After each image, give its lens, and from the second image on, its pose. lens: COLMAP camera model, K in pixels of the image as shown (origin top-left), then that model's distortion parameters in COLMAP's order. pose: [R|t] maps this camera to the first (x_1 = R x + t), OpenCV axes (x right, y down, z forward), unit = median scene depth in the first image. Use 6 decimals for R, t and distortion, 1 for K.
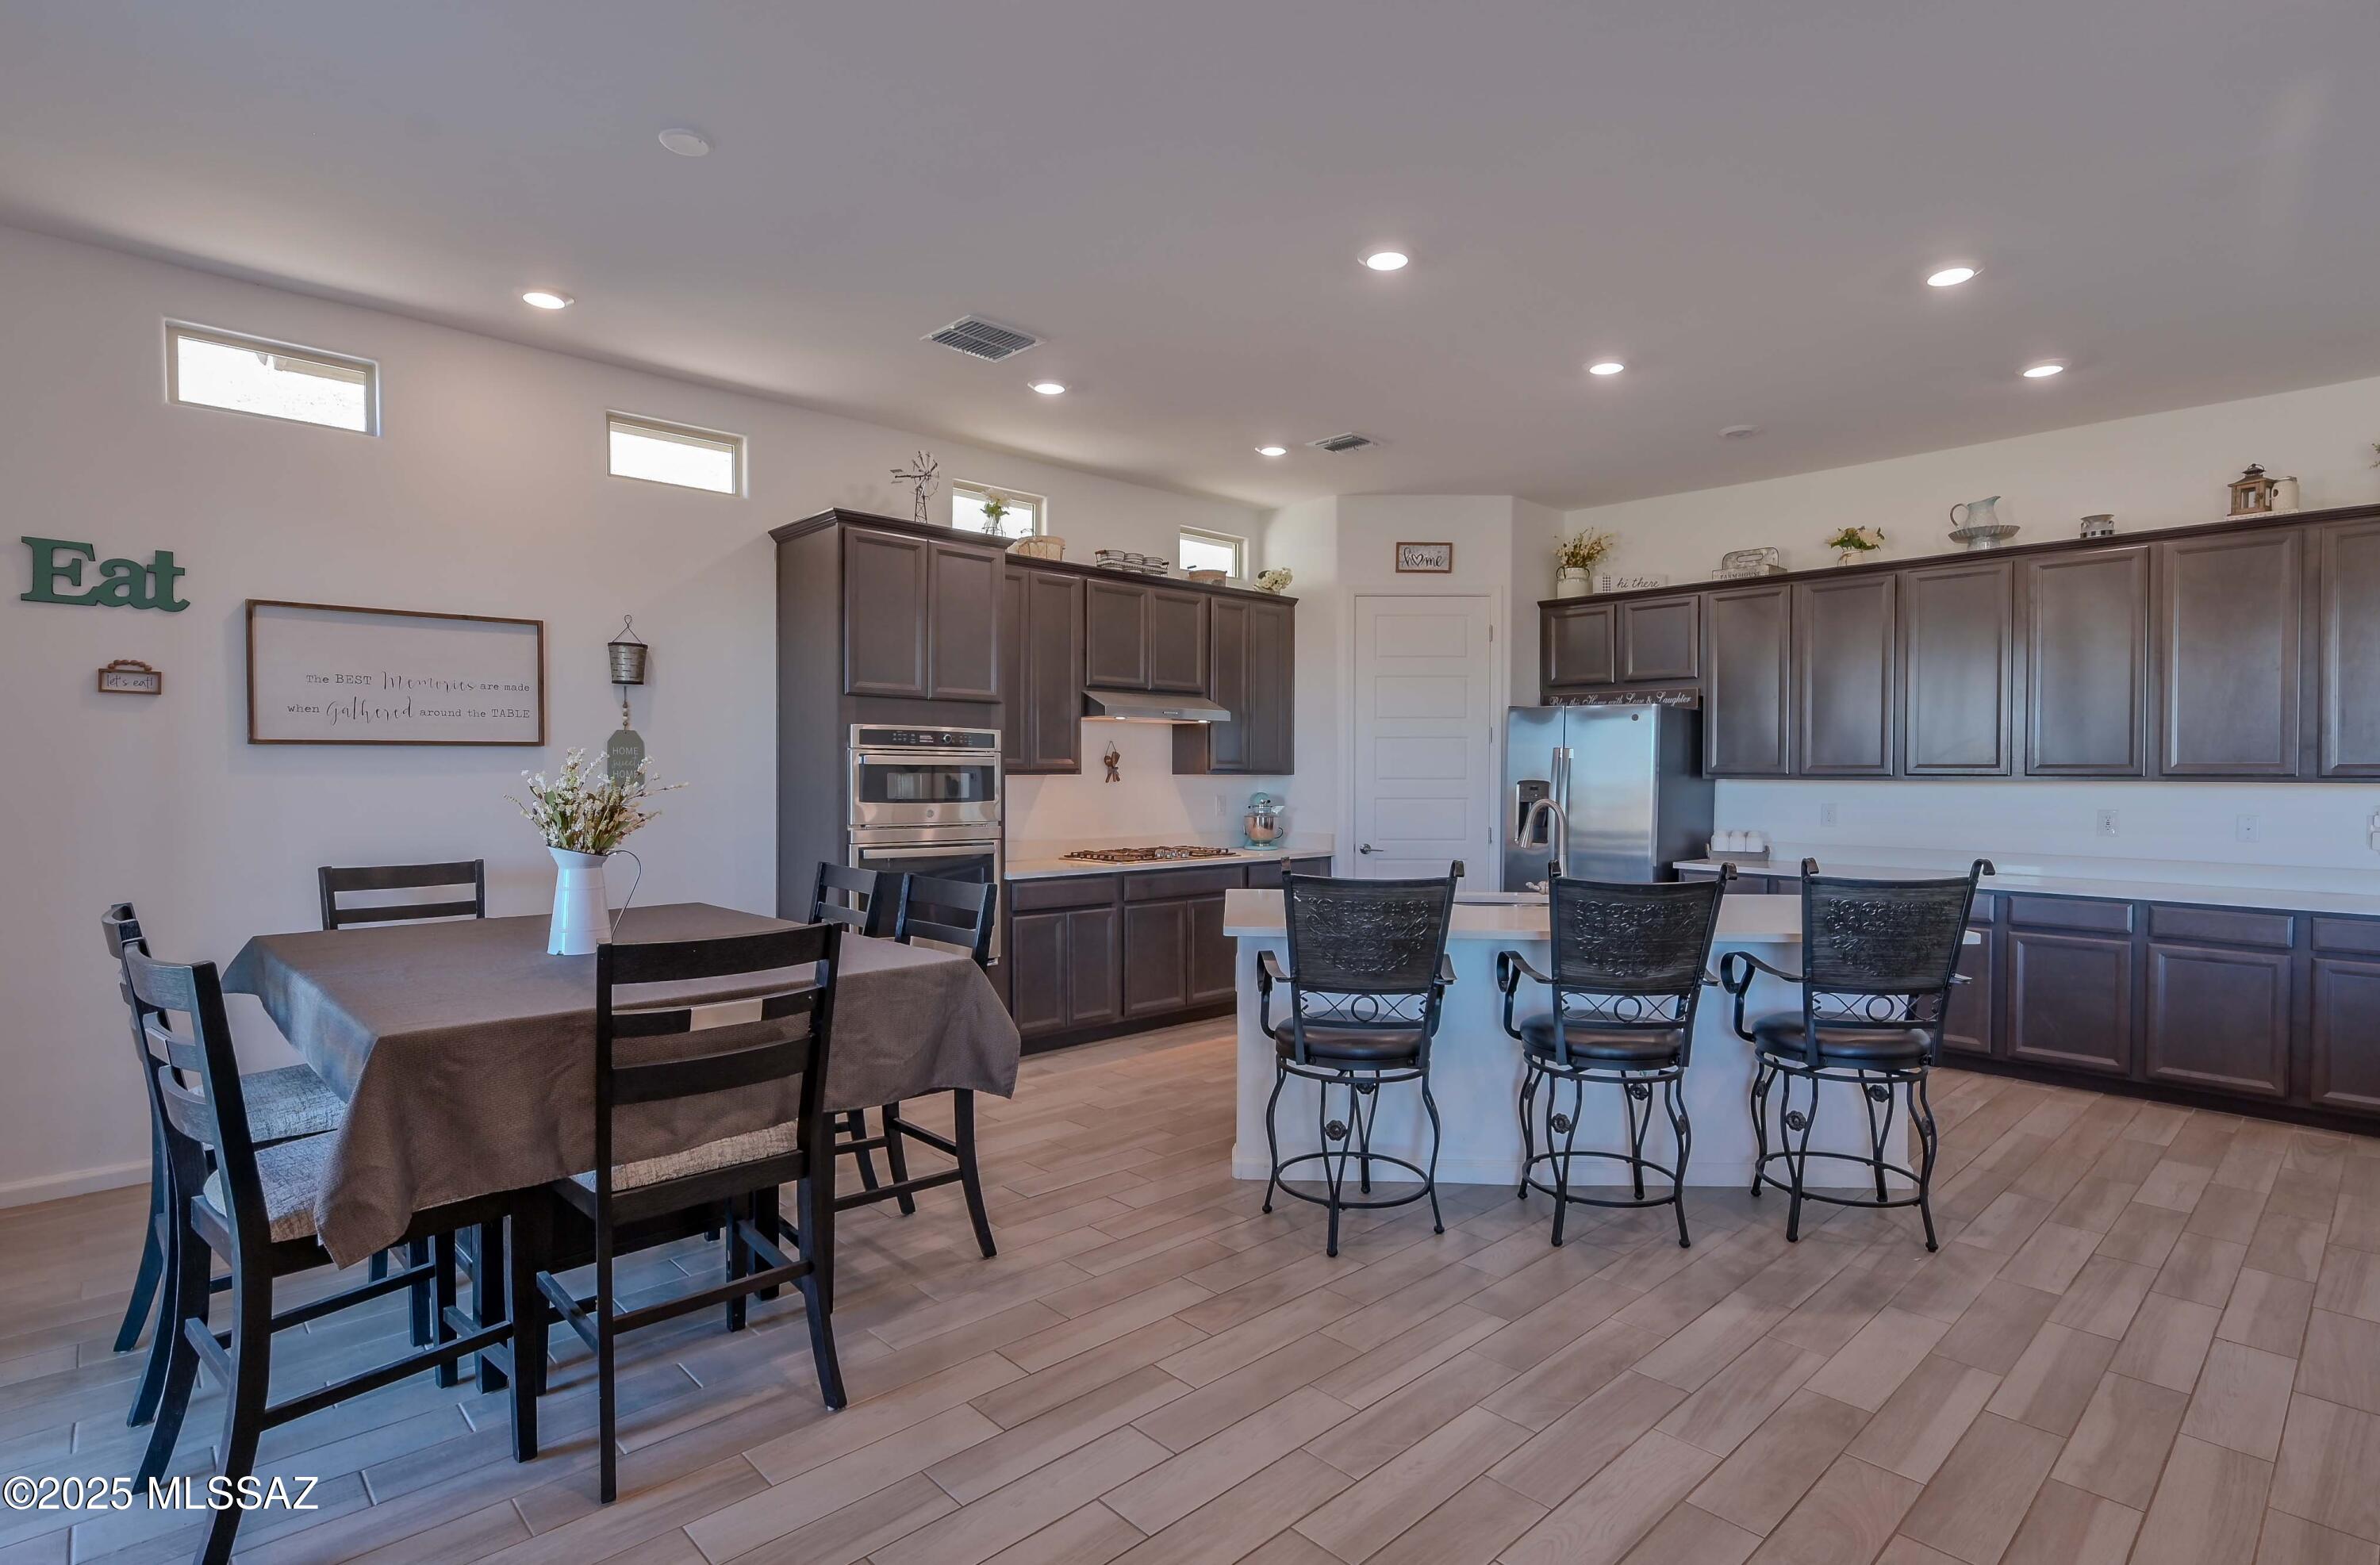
lens RADIAL K [[1165.2, 0, 1201.6], [0, 1165.2, 786.2], [0, 0, 1]] dist [0.000441, 0.000035]
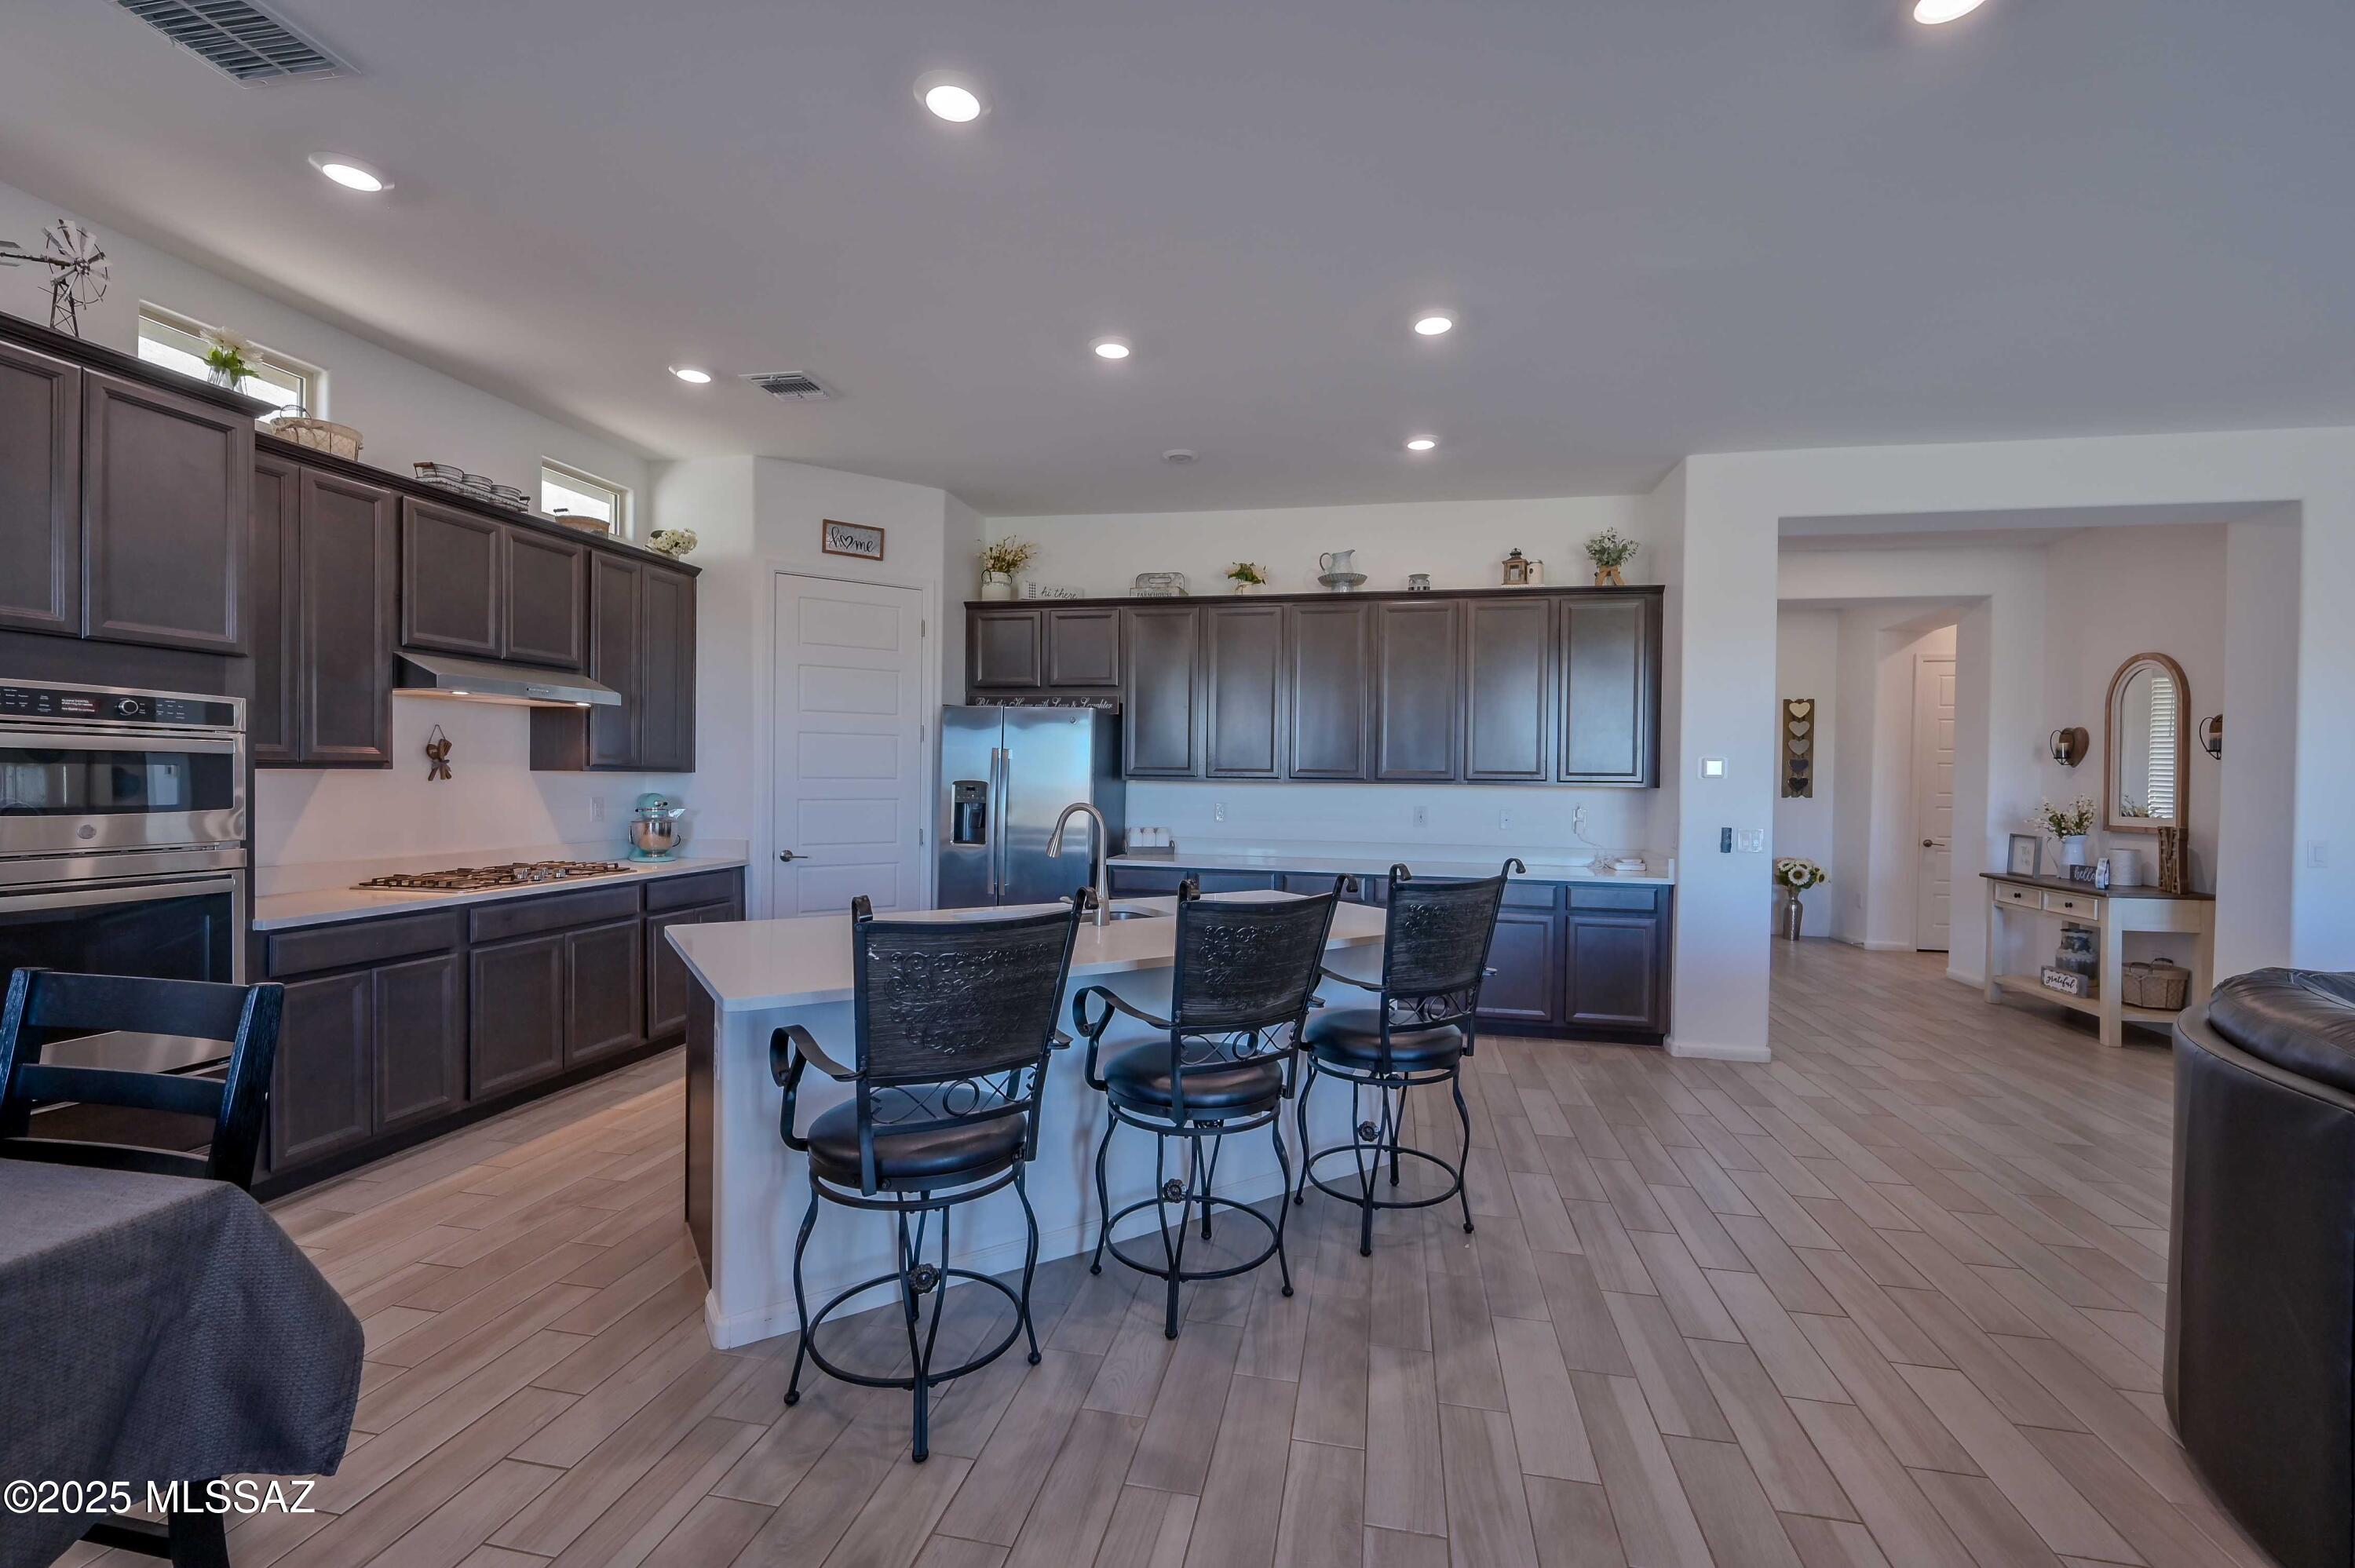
lens RADIAL K [[992.5, 0, 1178.5], [0, 992.5, 787.9], [0, 0, 1]] dist [-0.001919, -0.000222]
pose [[0.821084, 0.001051, 0.570806, -0.065766], [-0.003398, 0.999990, 0.003046, -0.002485], [-0.570797, -0.004440, 0.821079, 0.275328]]
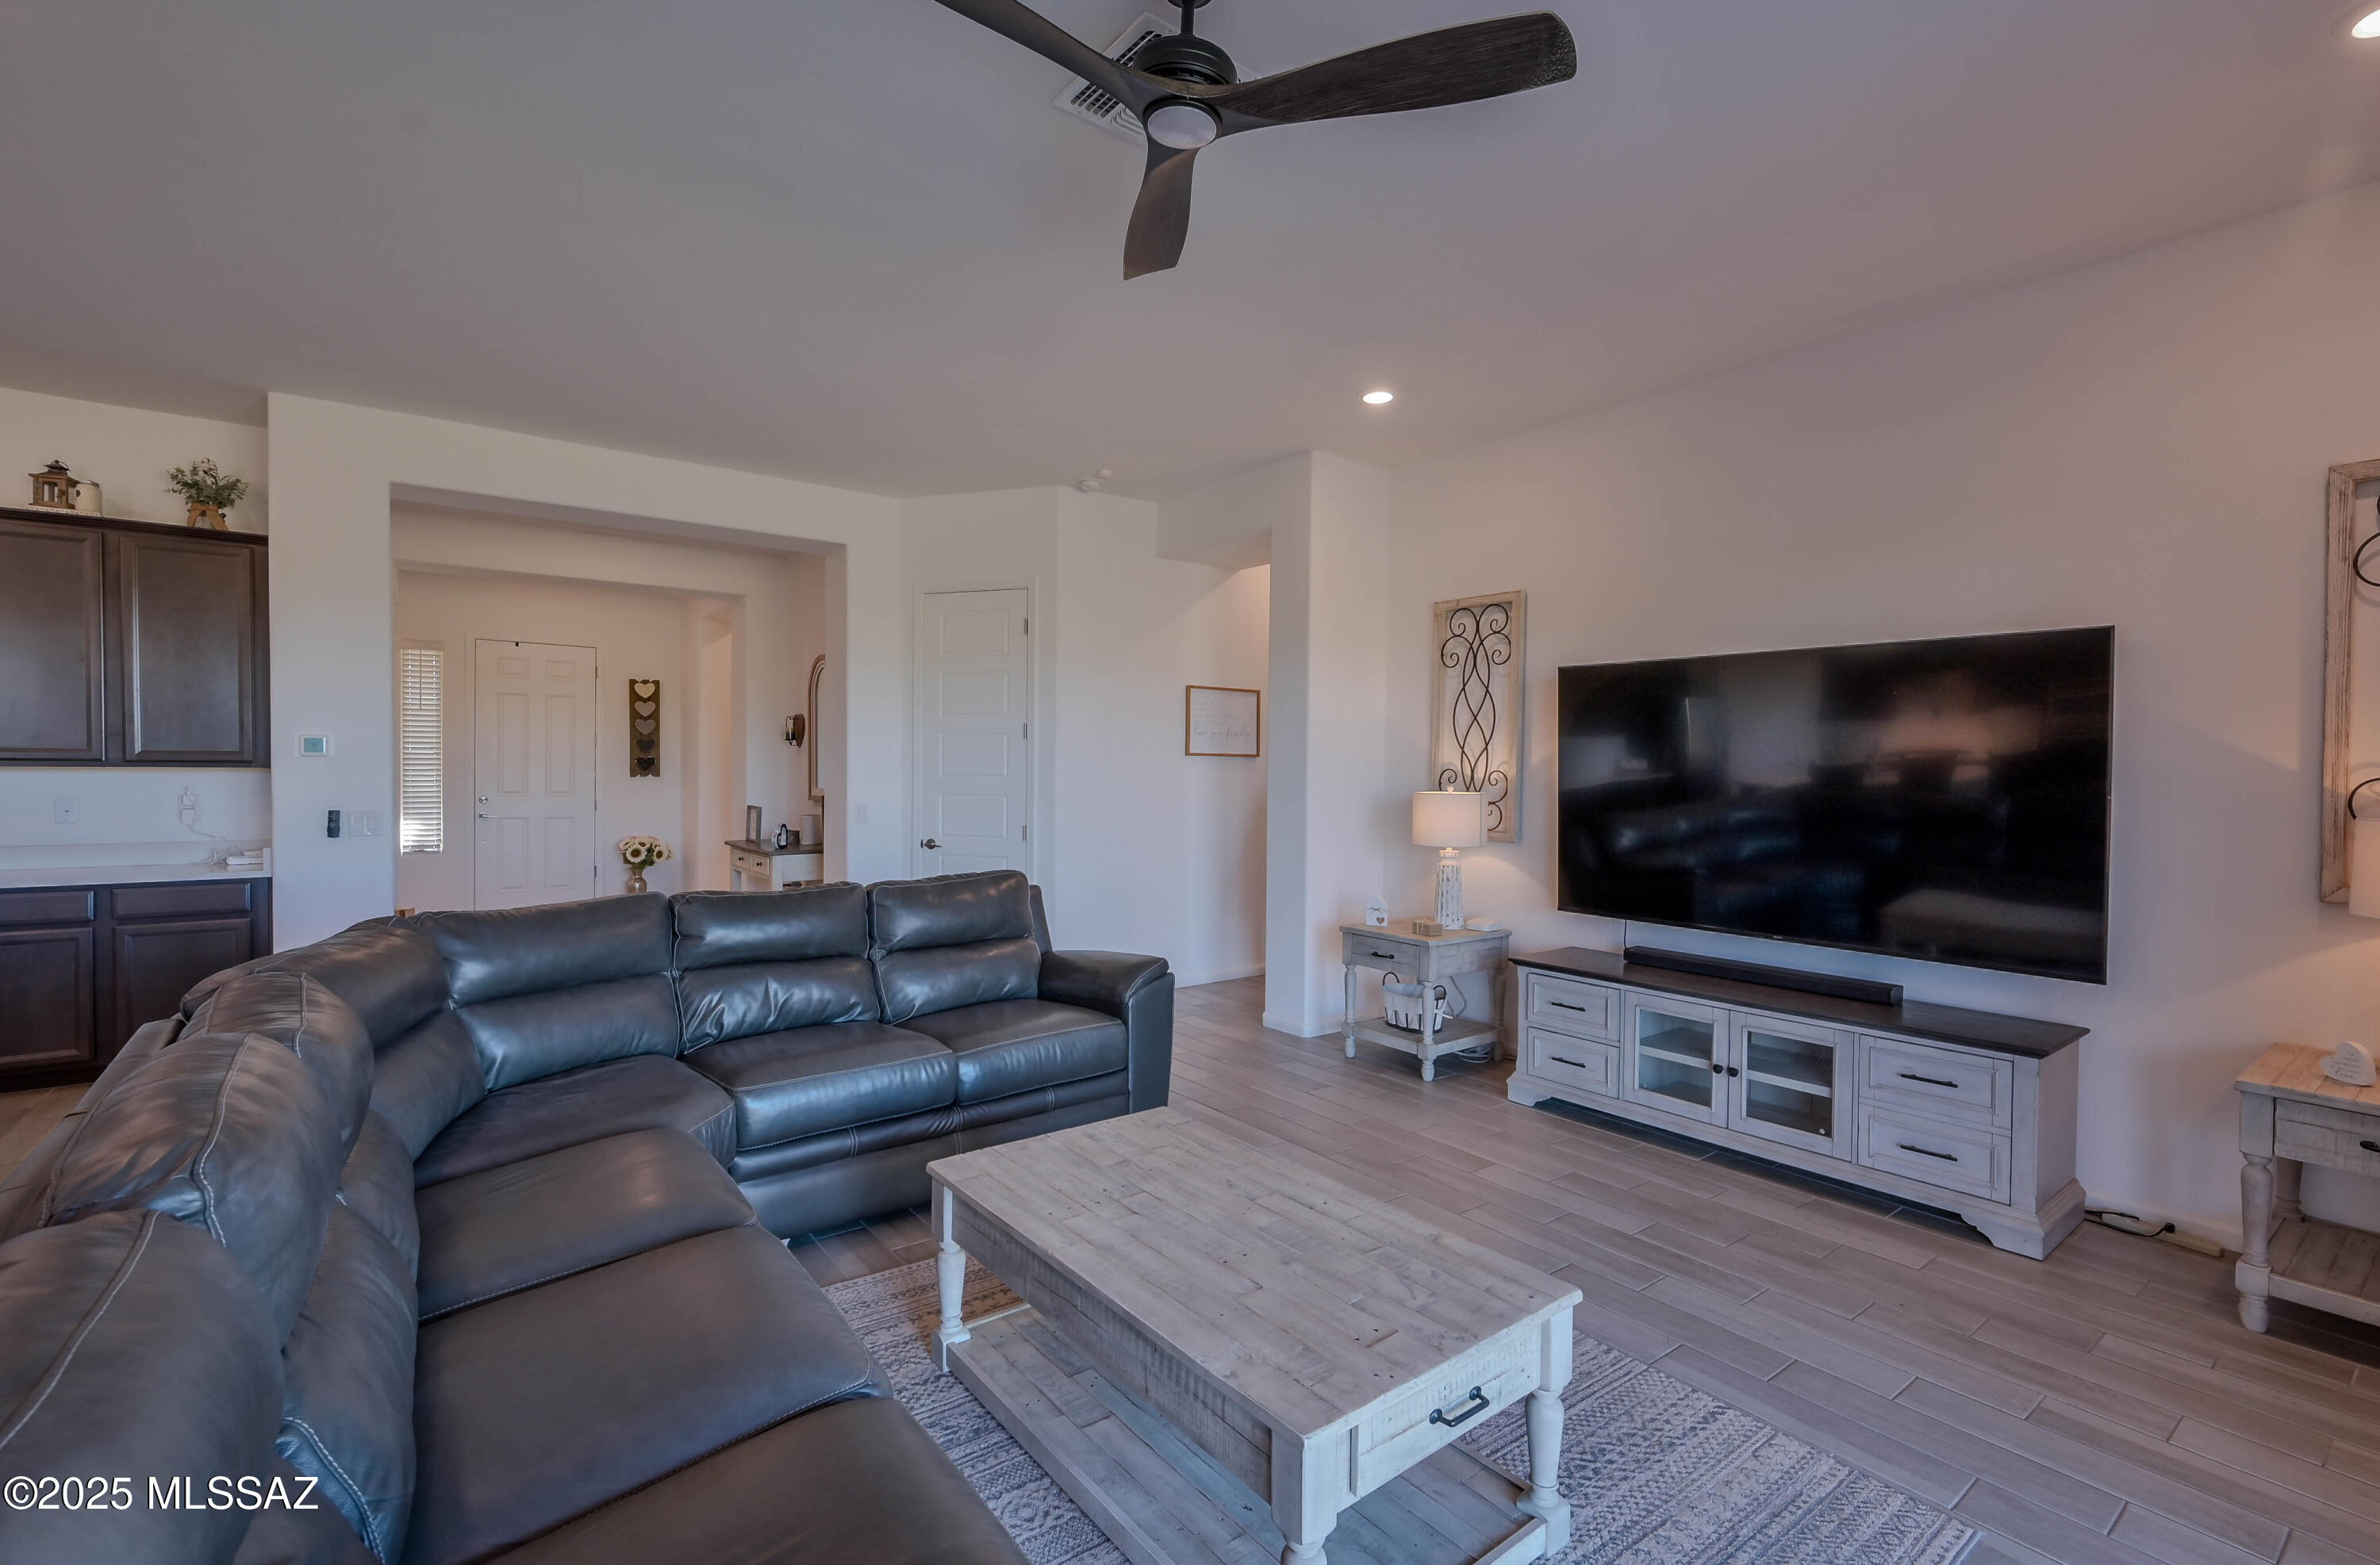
lens RADIAL K [[1046.9, 0, 1201.5], [0, 1046.9, 786.0], [0, 0, 1]] dist [-0.001049, -0.000061]
pose [[0.103568, -0.020416, 0.994413, 0.072967], [0.005986, 0.999784, 0.019902, 0.001577], [-0.994604, 0.003891, 0.103667, -0.107669]]
